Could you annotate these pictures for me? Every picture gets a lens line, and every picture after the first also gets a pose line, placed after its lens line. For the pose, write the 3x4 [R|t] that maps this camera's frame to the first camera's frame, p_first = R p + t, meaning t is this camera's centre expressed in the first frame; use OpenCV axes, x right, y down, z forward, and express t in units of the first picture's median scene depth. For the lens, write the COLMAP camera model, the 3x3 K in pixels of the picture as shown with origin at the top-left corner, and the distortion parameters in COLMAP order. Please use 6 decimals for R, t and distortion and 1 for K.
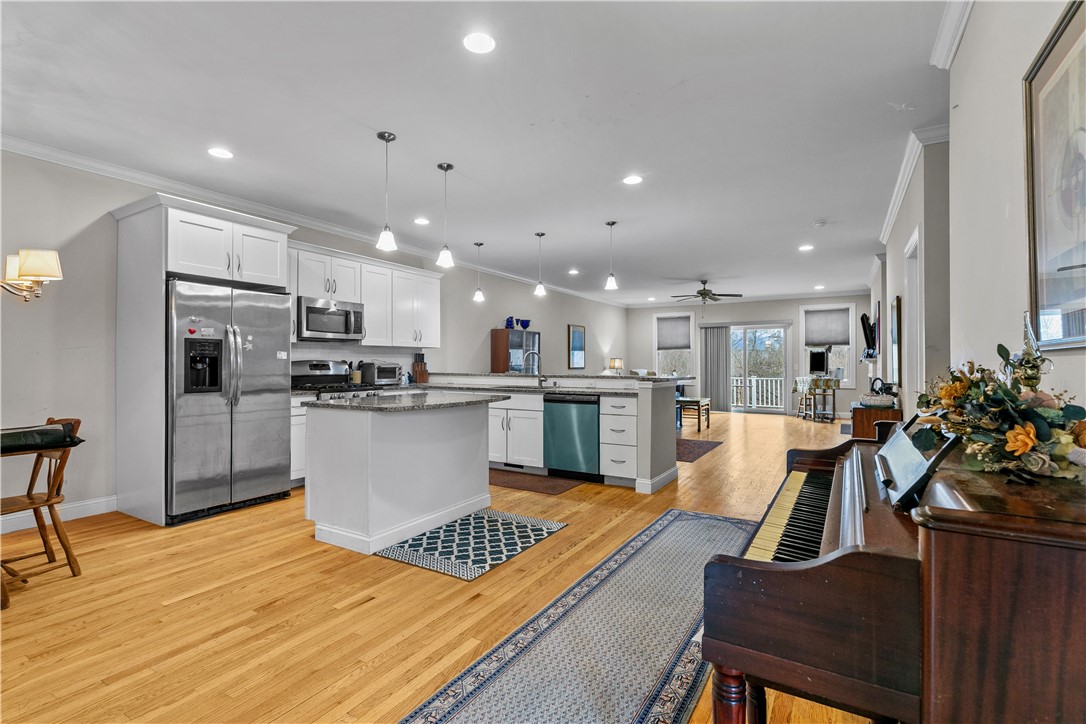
lens RADIAL K [[506.7, 0, 535.5], [0, 506.7, 361.6], [0, 0, 1]] dist [0.006798, 0.000214]
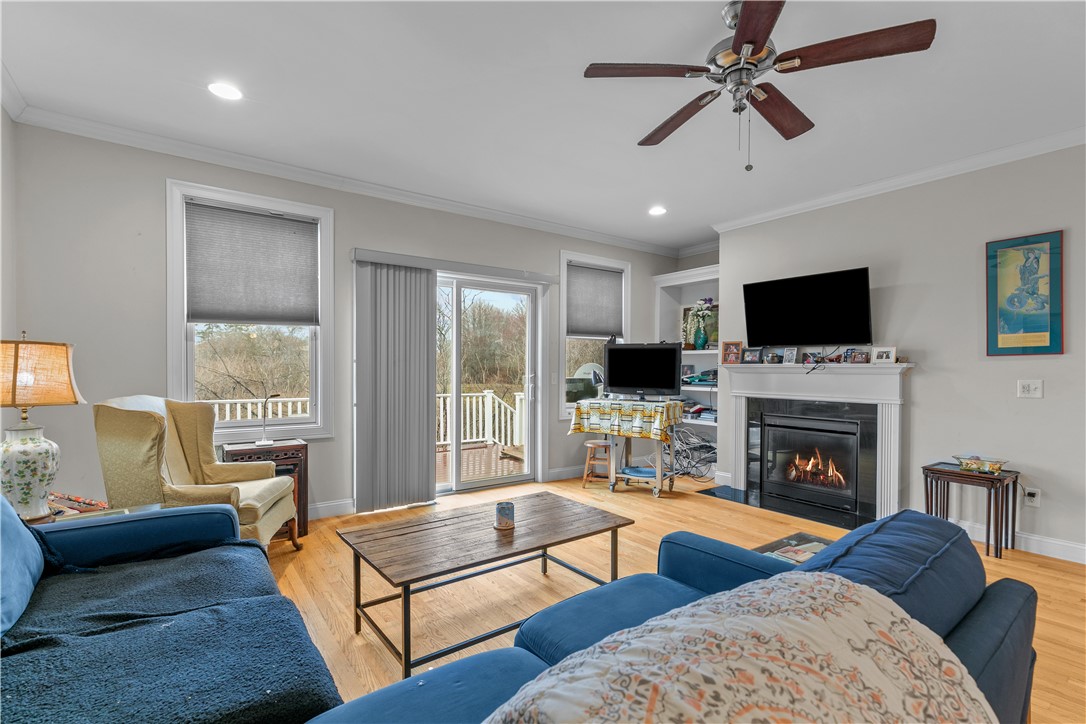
lens RADIAL K [[498.1, 0, 544.3], [0, 498.1, 373.8], [0, 0, 1]] dist [0.000428, -0.000002]
pose [[0.384373, -0.008839, 0.923135, 0.163627], [-0.011146, 0.999837, 0.014214, 0.000608], [-0.923111, -0.015752, 0.384212, 1.700262]]
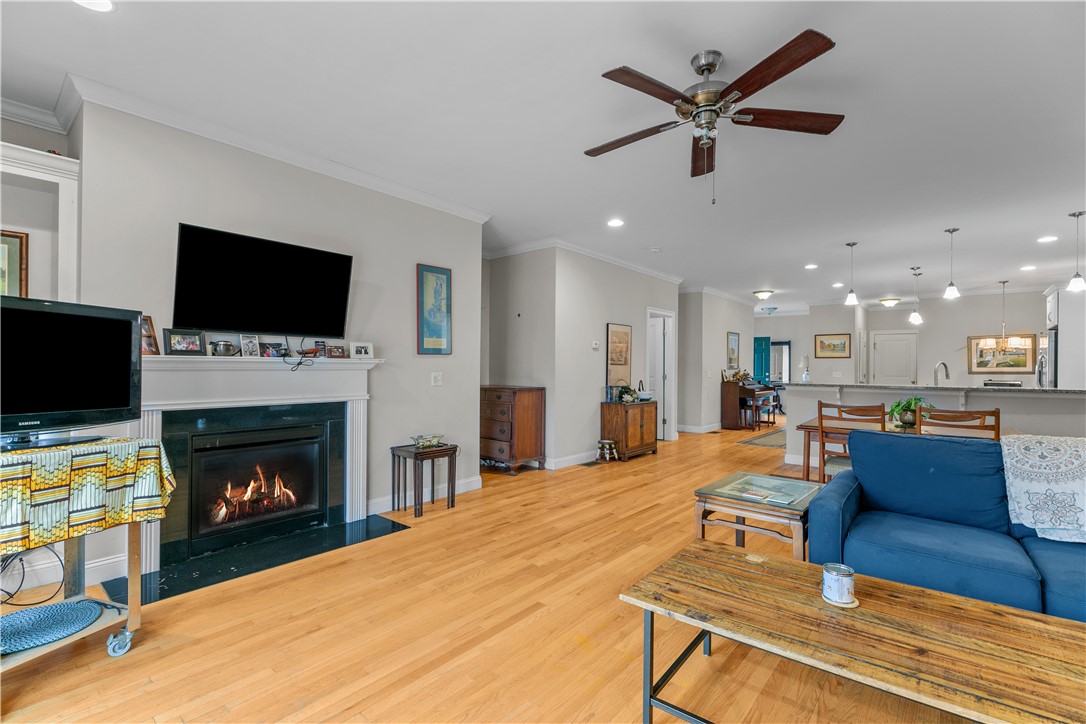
lens RADIAL K [[492.6, 0, 541.5], [0, 492.6, 362.9], [0, 0, 1]] dist [0.004182, 0.000048]
pose [[-0.987556, -0.006949, 0.157114, 0.644241], [-0.009114, 0.999873, -0.013063, 0.002871], [-0.157003, -0.014332, -0.987494, 2.163777]]
